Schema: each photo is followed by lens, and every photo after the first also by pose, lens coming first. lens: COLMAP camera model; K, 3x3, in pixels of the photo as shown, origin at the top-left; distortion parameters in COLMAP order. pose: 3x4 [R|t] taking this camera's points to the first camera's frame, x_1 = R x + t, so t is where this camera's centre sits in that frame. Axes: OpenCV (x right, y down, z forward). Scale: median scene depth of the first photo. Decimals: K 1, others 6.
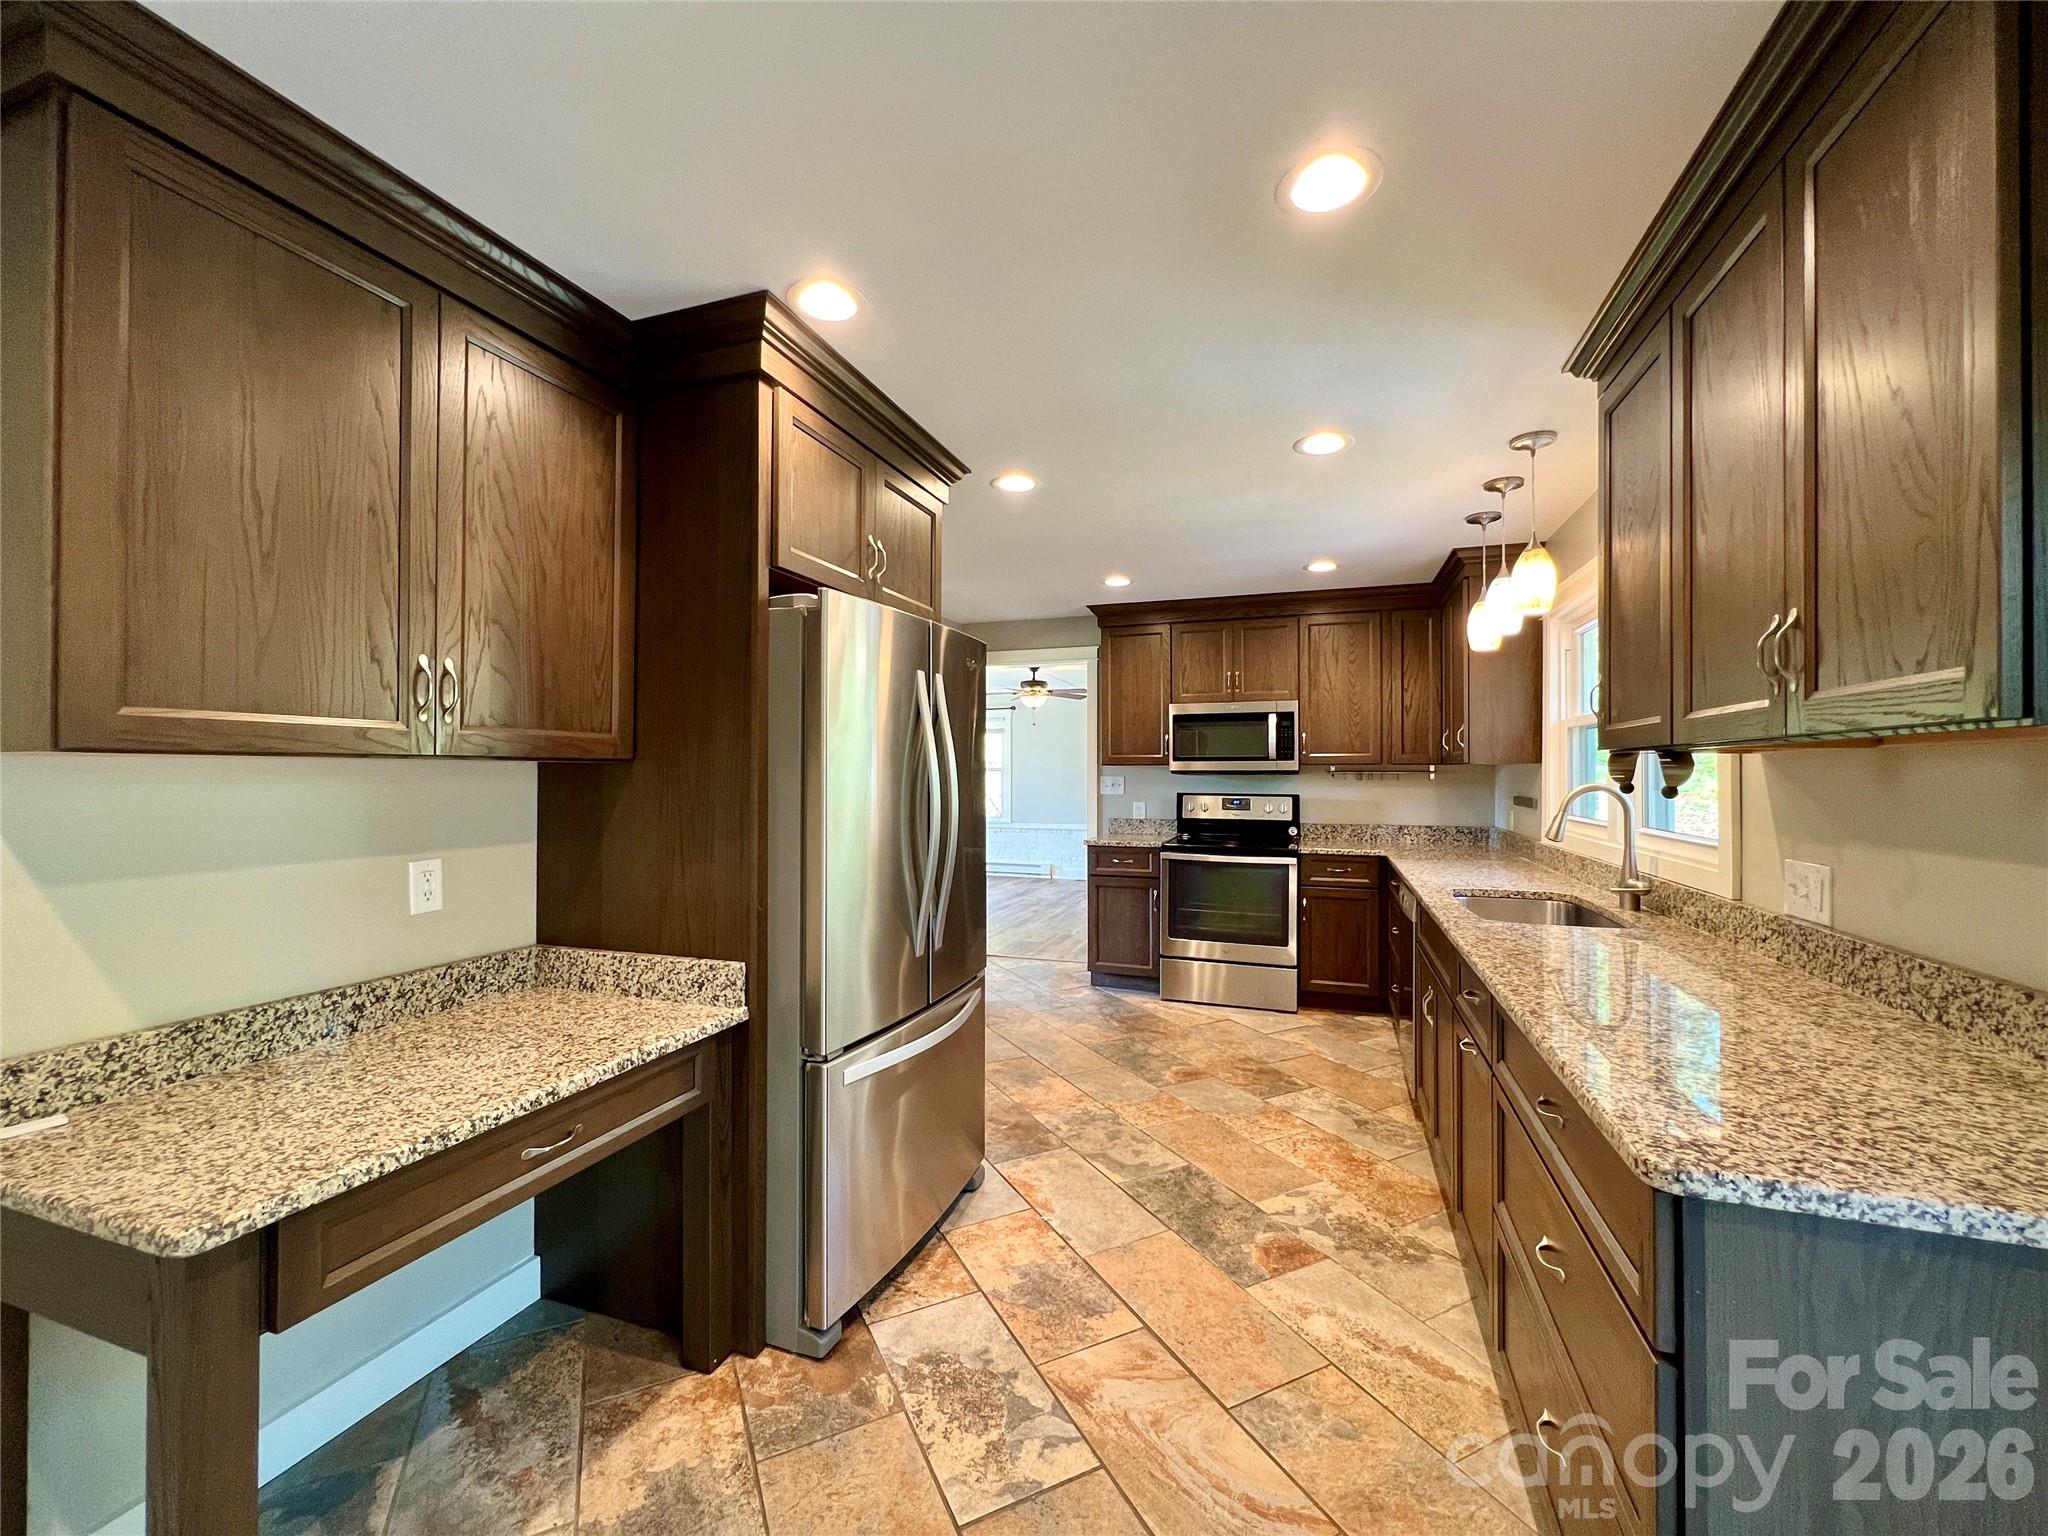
lens RADIAL K [[823.5, 0, 1022.3], [0, 823.5, 761.4], [0, 0, 1]] dist [-0.007635, 0.000540]
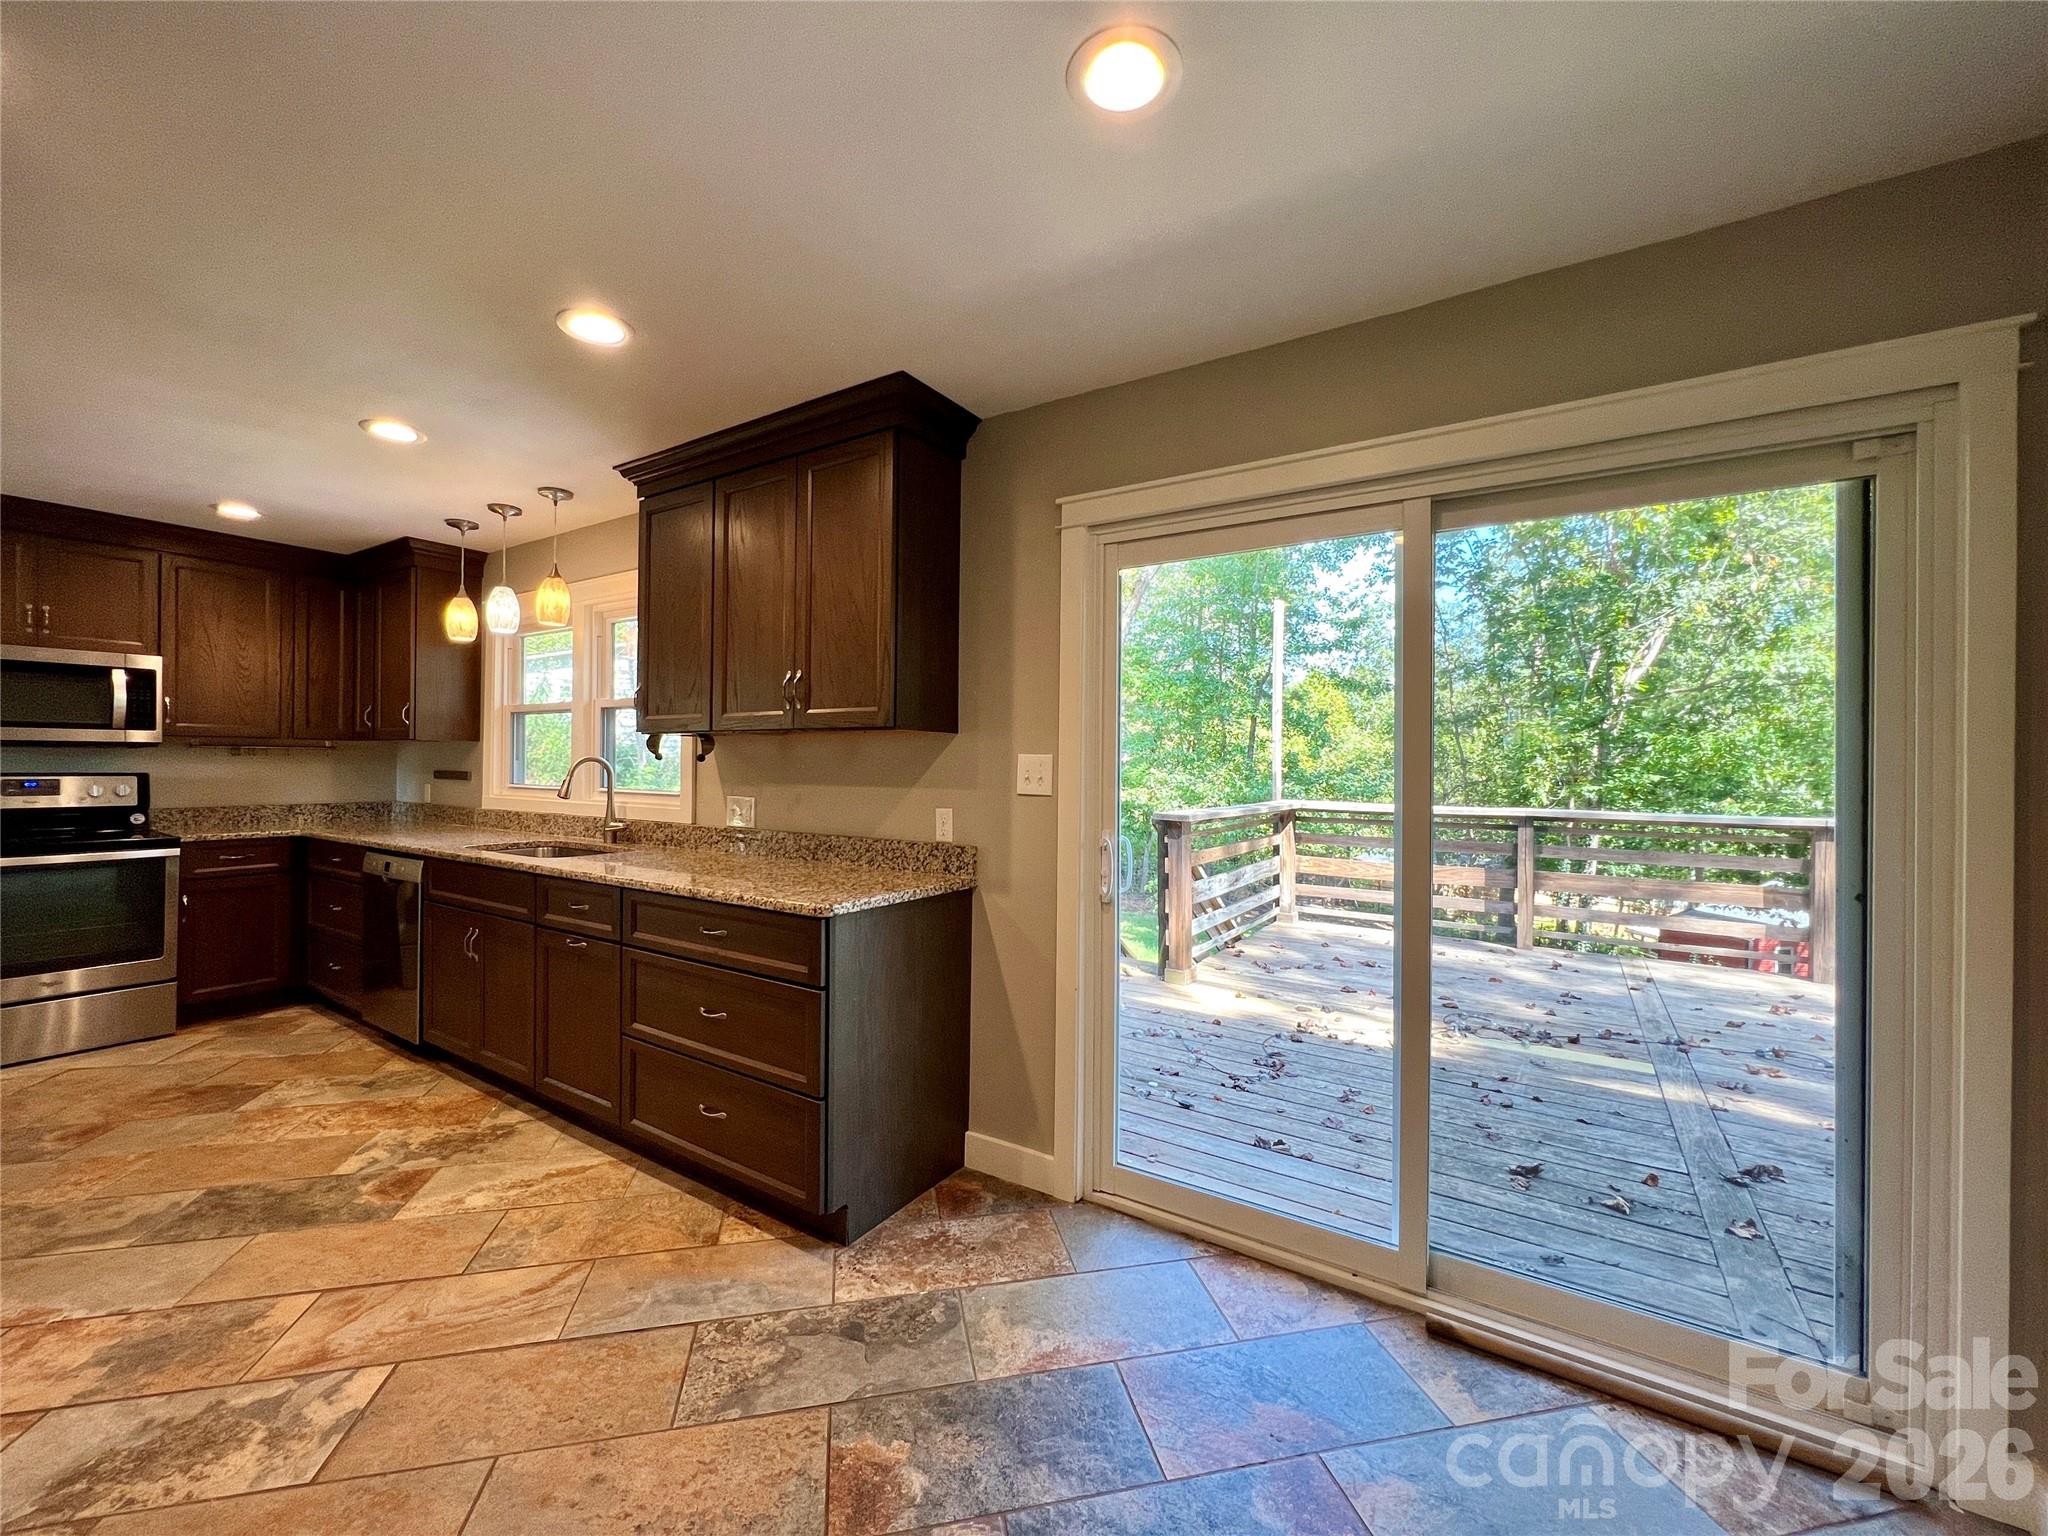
lens RADIAL K [[823.5, 0, 1022.3], [0, 823.5, 761.4], [0, 0, 1]] dist [-0.007635, 0.000540]
pose [[0.233470, -0.000877, 0.972364, -0.474402], [-0.020223, 0.999779, 0.005758, 0.013518], [-0.972154, -0.021008, 0.233401, -0.037965]]
